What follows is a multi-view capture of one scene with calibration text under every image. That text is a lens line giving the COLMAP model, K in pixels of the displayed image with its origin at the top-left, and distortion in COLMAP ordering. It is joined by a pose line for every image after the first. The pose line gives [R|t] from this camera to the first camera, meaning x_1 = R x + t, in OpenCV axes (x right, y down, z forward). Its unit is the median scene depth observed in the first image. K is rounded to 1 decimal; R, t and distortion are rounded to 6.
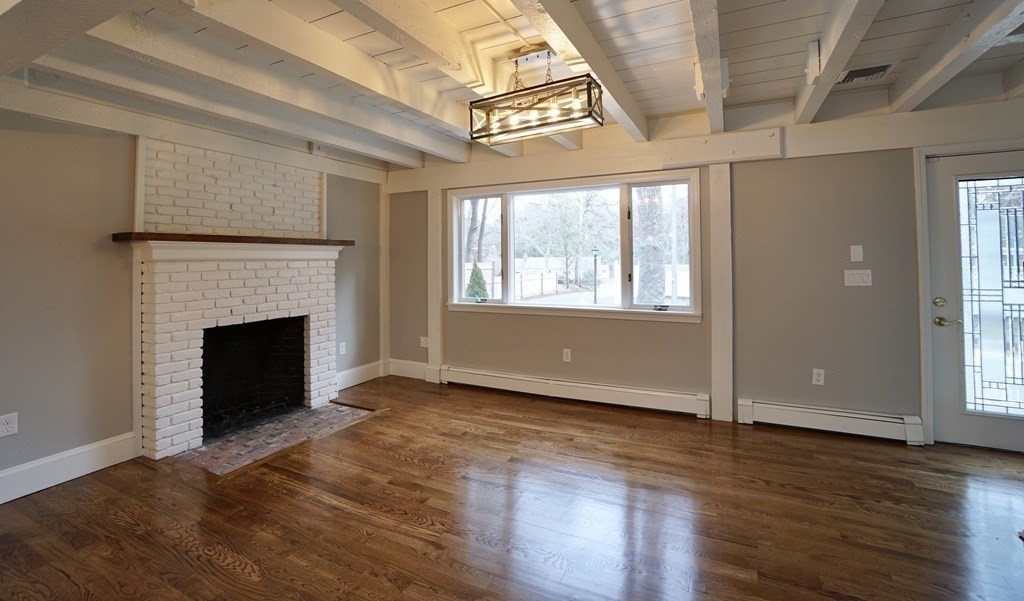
lens RADIAL K [[453.0, 0, 509.8], [0, 453.0, 245.9], [0, 0, 1]] dist [-0.032532, 0.000470]
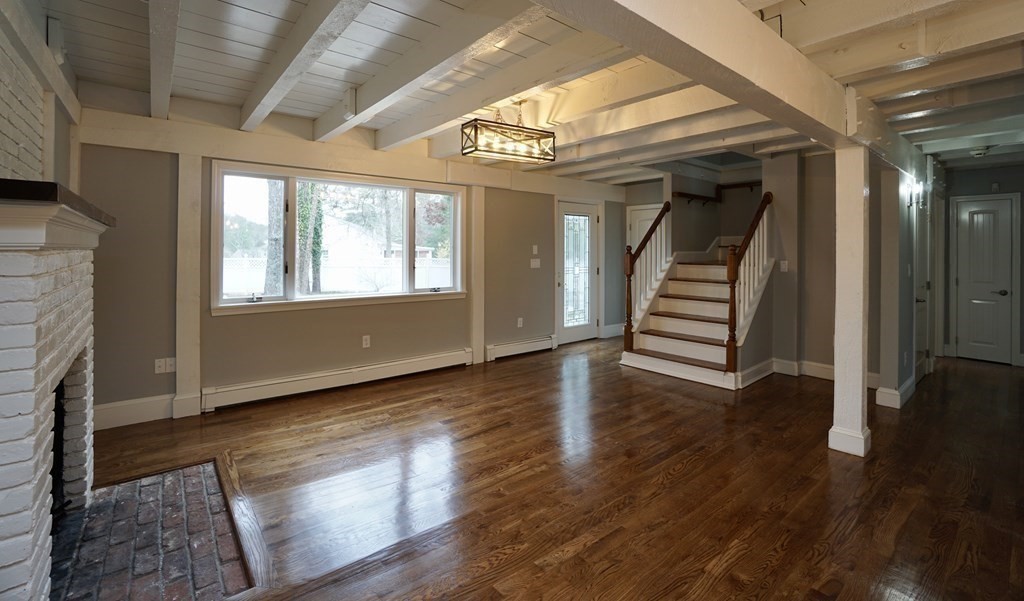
lens RADIAL K [[453.0, 0, 509.8], [0, 453.0, 245.9], [0, 0, 1]] dist [-0.032532, 0.000470]
pose [[0.413474, 0.018334, 0.910332, -0.757311], [-0.034344, 0.999400, -0.004529, 0.011449], [-0.909868, -0.029391, 0.413855, 0.282550]]
